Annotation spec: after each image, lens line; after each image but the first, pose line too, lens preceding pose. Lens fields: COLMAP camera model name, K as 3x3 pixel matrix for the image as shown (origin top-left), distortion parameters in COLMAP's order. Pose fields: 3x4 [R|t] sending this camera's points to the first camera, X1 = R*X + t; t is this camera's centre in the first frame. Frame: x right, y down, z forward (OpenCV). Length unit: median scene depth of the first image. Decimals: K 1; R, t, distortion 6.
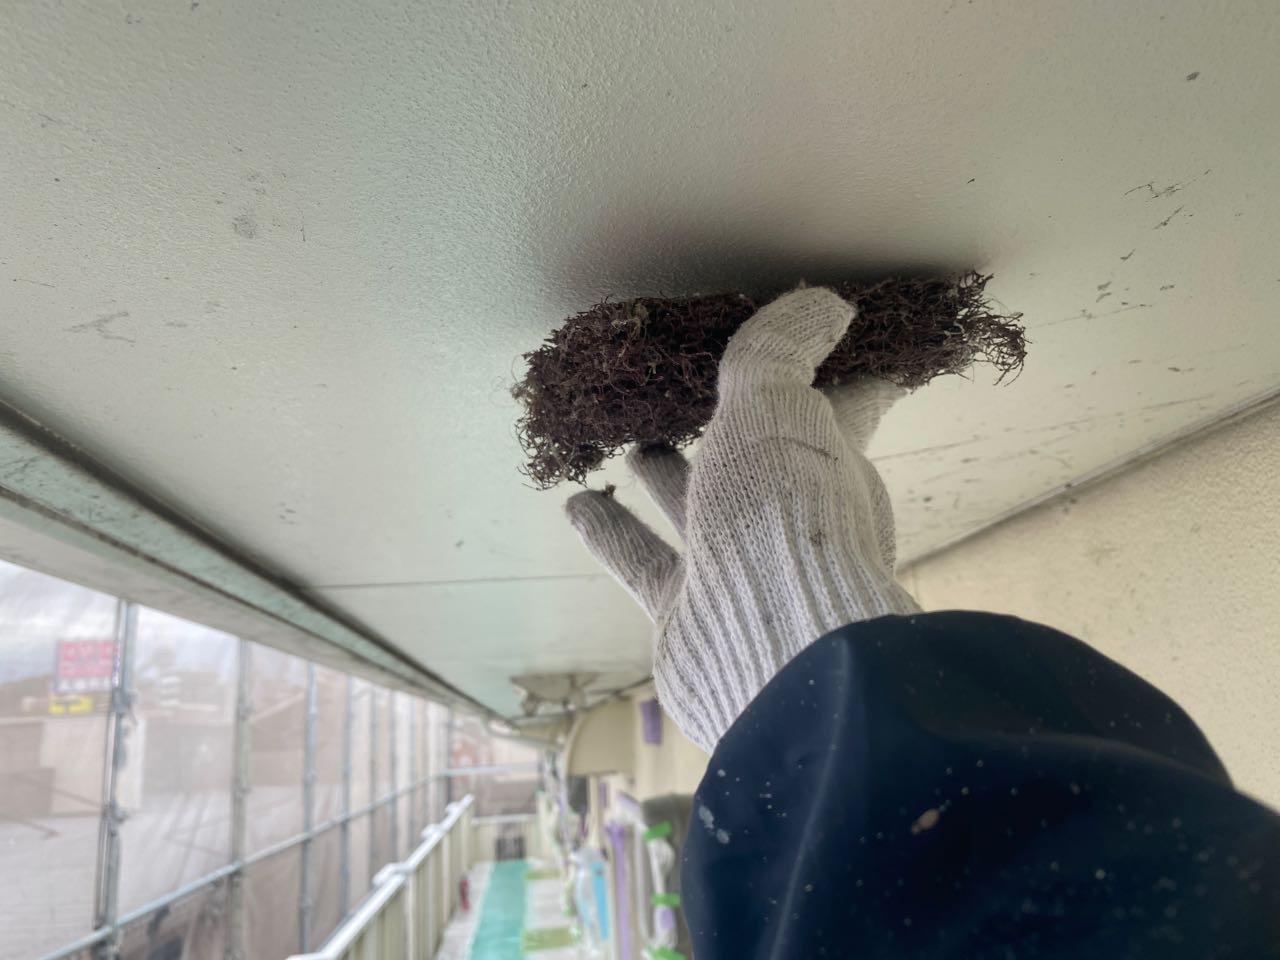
lens RADIAL K [[970.6, 0, 646.2], [0, 970.6, 479.6], [0, 0, 1]] dist [-0.003548, 0.001979]
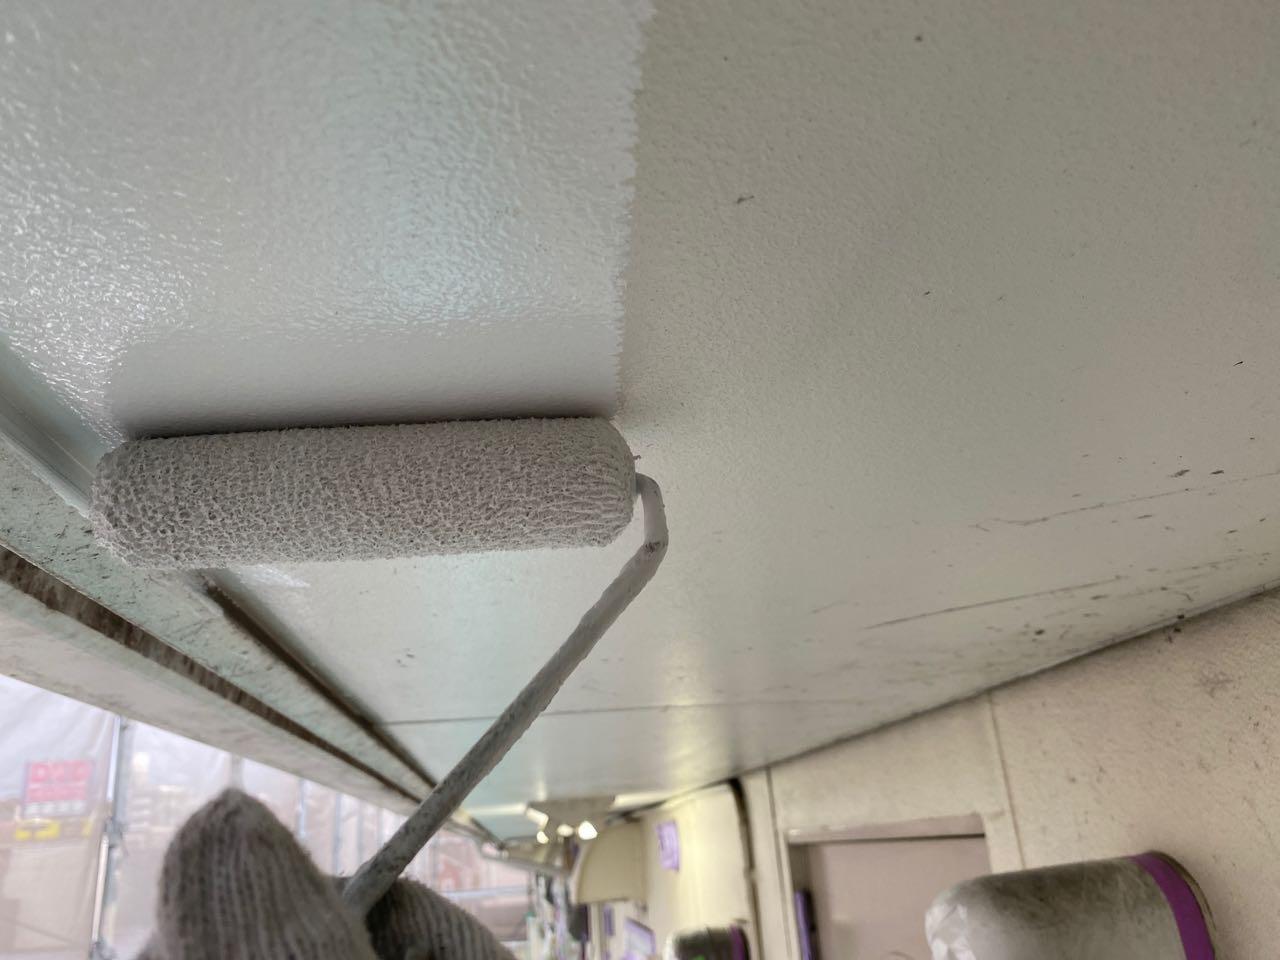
lens RADIAL K [[970.6, 0, 633.8], [0, 970.6, 477.4], [0, 0, 1]] dist [-0.003548, 0.001979]
pose [[0.999880, -0.012832, 0.008628, -0.130086], [0.013706, 0.993806, -0.110280, -0.032953], [-0.007160, 0.110385, 0.993863, -0.004361]]
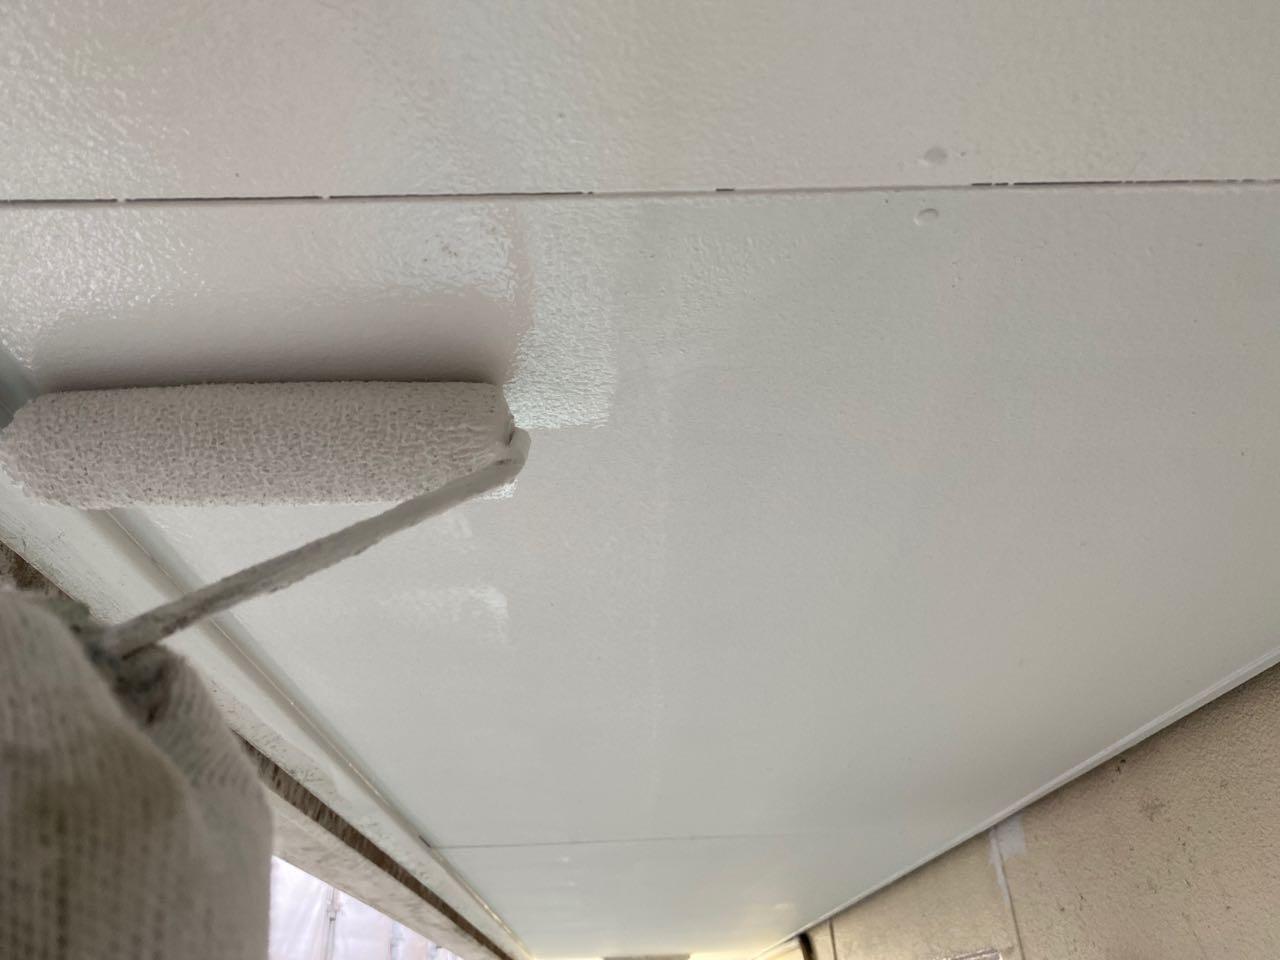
lens RADIAL K [[970.6, 0, 636.6], [0, 970.6, 482.0], [0, 0, 1]] dist [-0.003548, 0.001979]
pose [[0.995483, -0.032041, -0.089373, -0.008703], [0.007279, 0.964320, -0.264638, 0.003806], [0.094663, 0.262792, 0.960197, -0.220947]]
